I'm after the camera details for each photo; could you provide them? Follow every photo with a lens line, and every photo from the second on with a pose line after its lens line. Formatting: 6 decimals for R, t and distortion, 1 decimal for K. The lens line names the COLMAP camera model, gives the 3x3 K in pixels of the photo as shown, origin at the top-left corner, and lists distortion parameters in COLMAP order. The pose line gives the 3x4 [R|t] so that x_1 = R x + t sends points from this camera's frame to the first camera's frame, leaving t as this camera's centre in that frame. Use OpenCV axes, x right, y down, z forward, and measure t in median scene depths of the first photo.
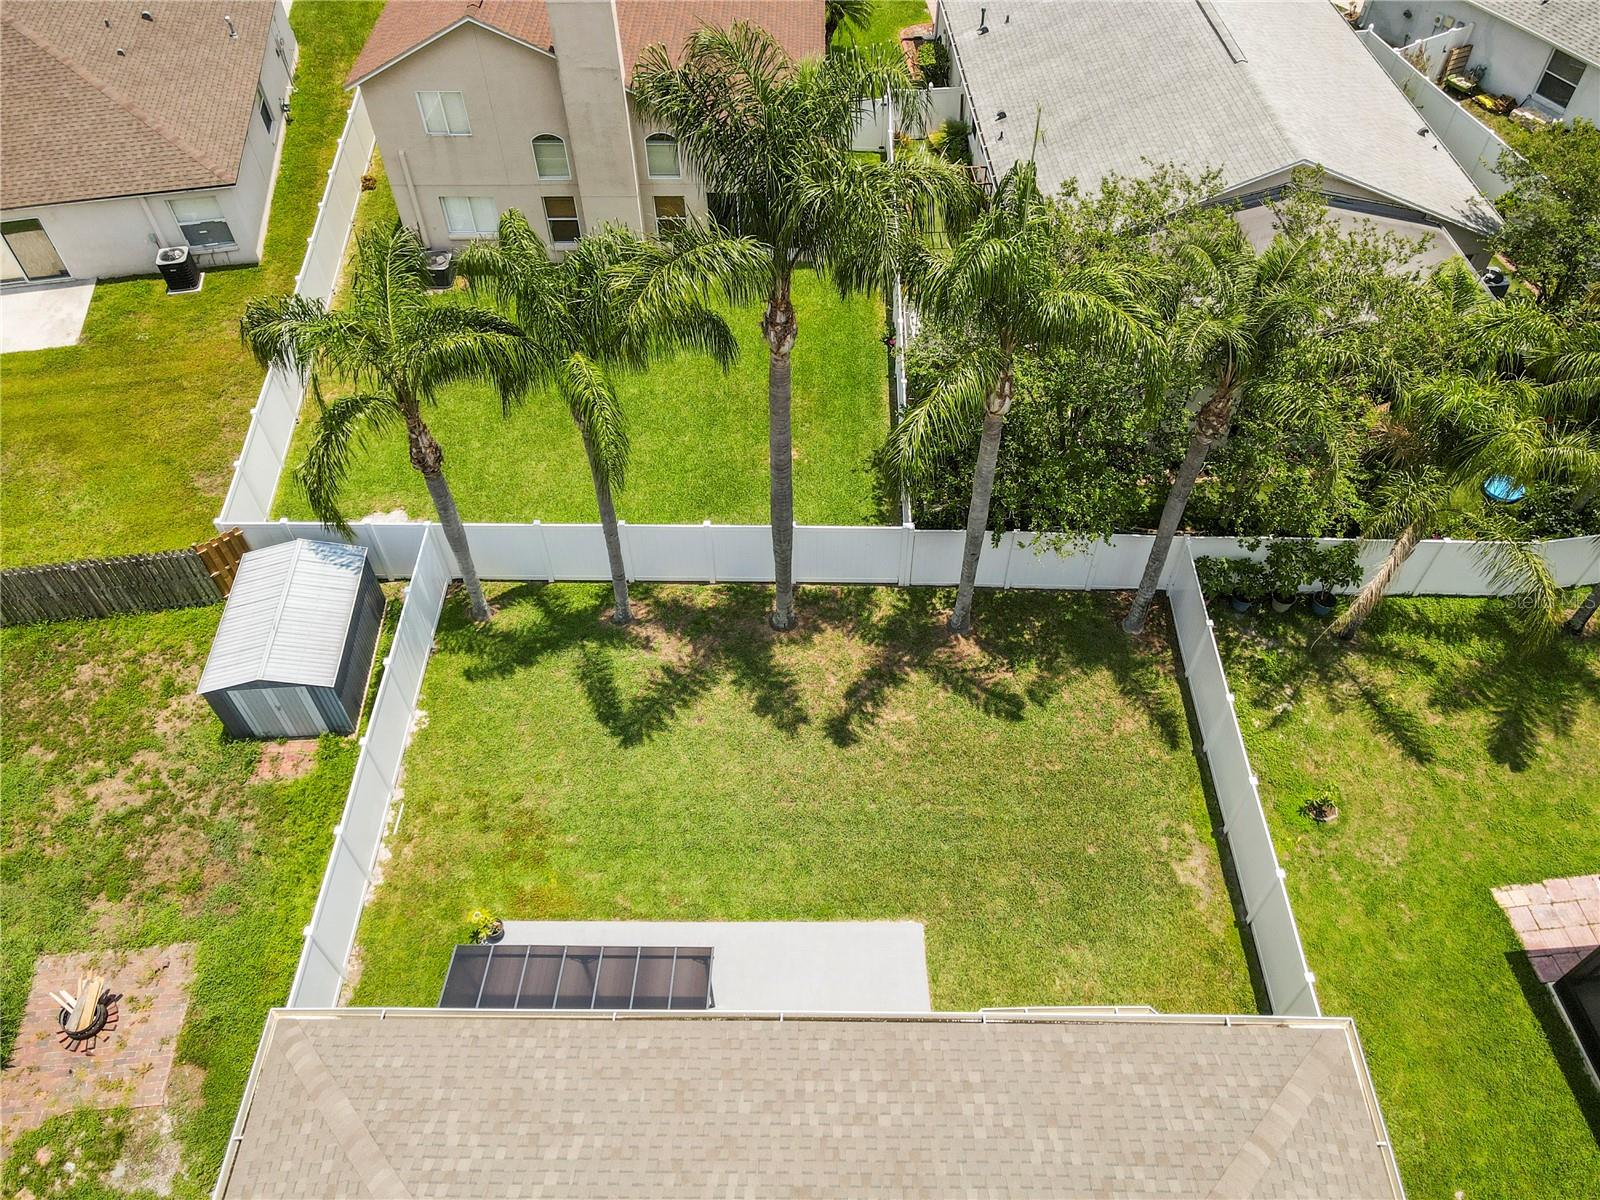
lens RADIAL K [[1190.2, 0, 800.0], [0, 1190.2, 600.0], [0, 0, 1]] dist [0.013286, 0.003415]
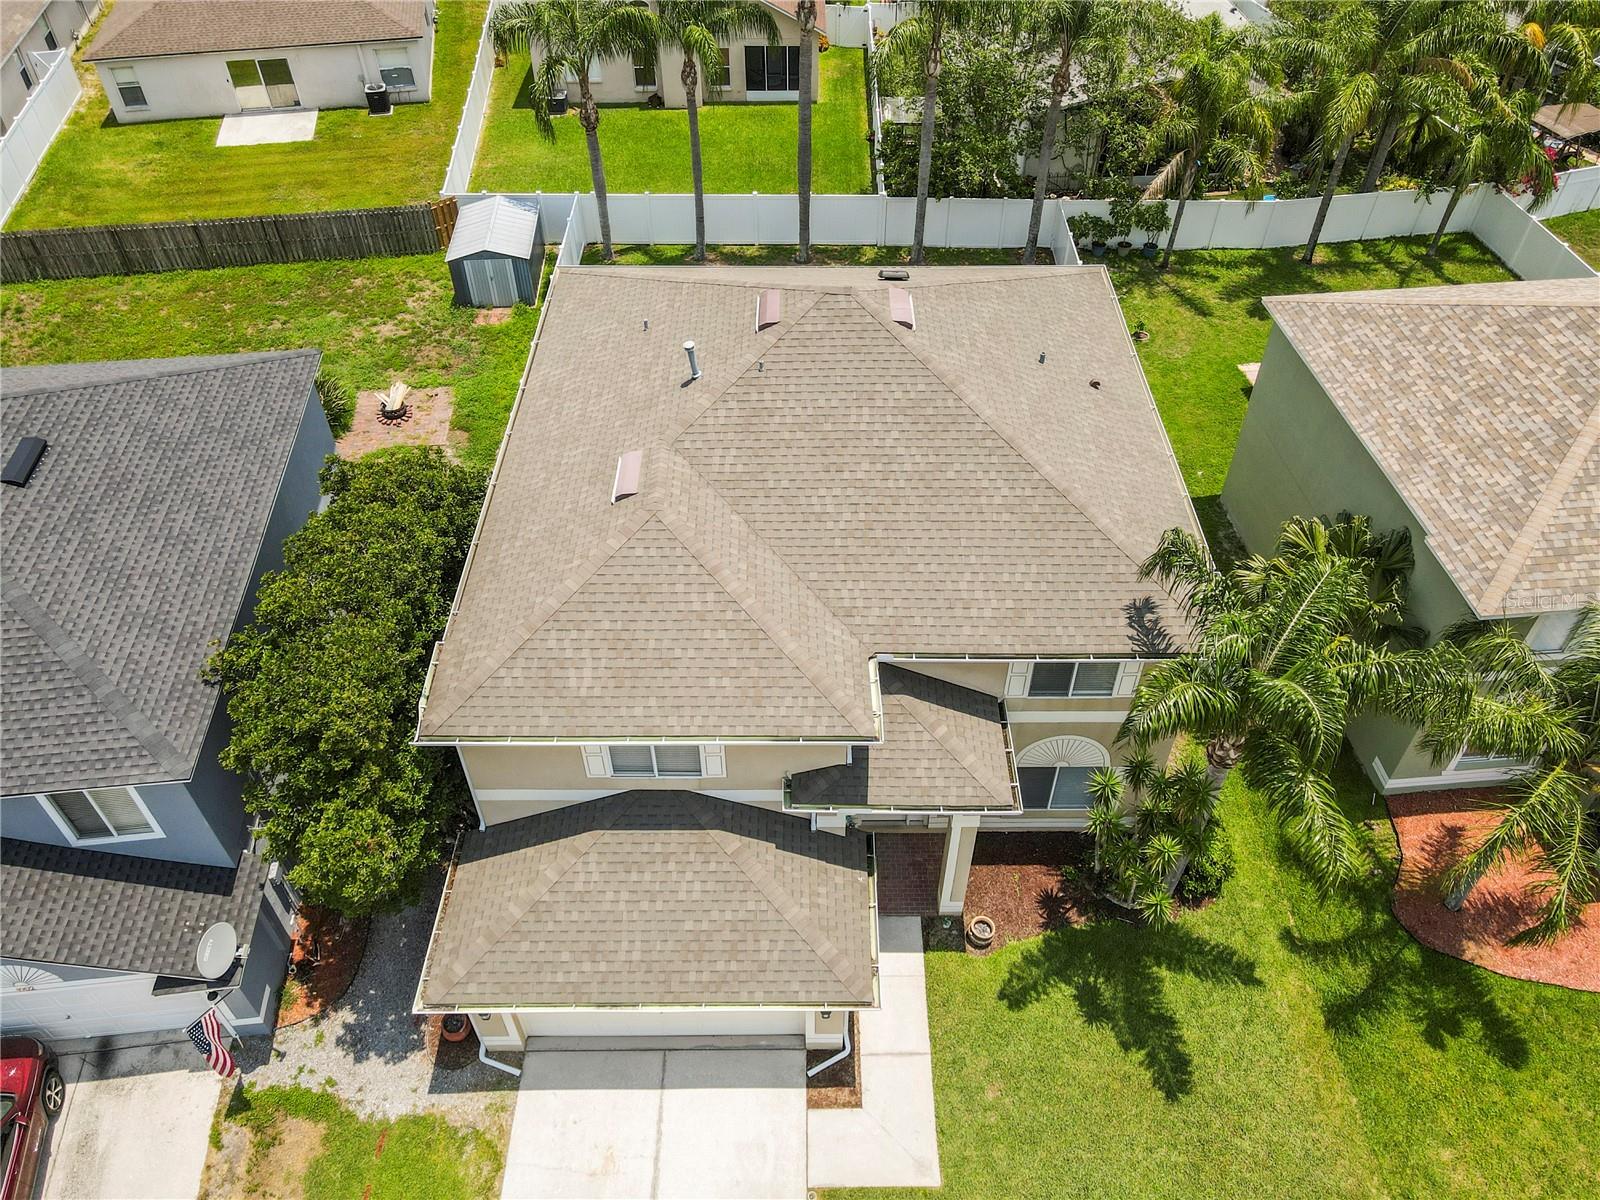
lens RADIAL K [[1190.2, 0, 800.0], [0, 1190.2, 600.0], [0, 0, 1]] dist [0.013286, 0.003415]
pose [[0.999934, -0.002452, 0.011235, -0.037797], [0.003475, 0.995761, -0.091908, 0.614866], [-0.010962, 0.091941, 0.995704, -0.515910]]
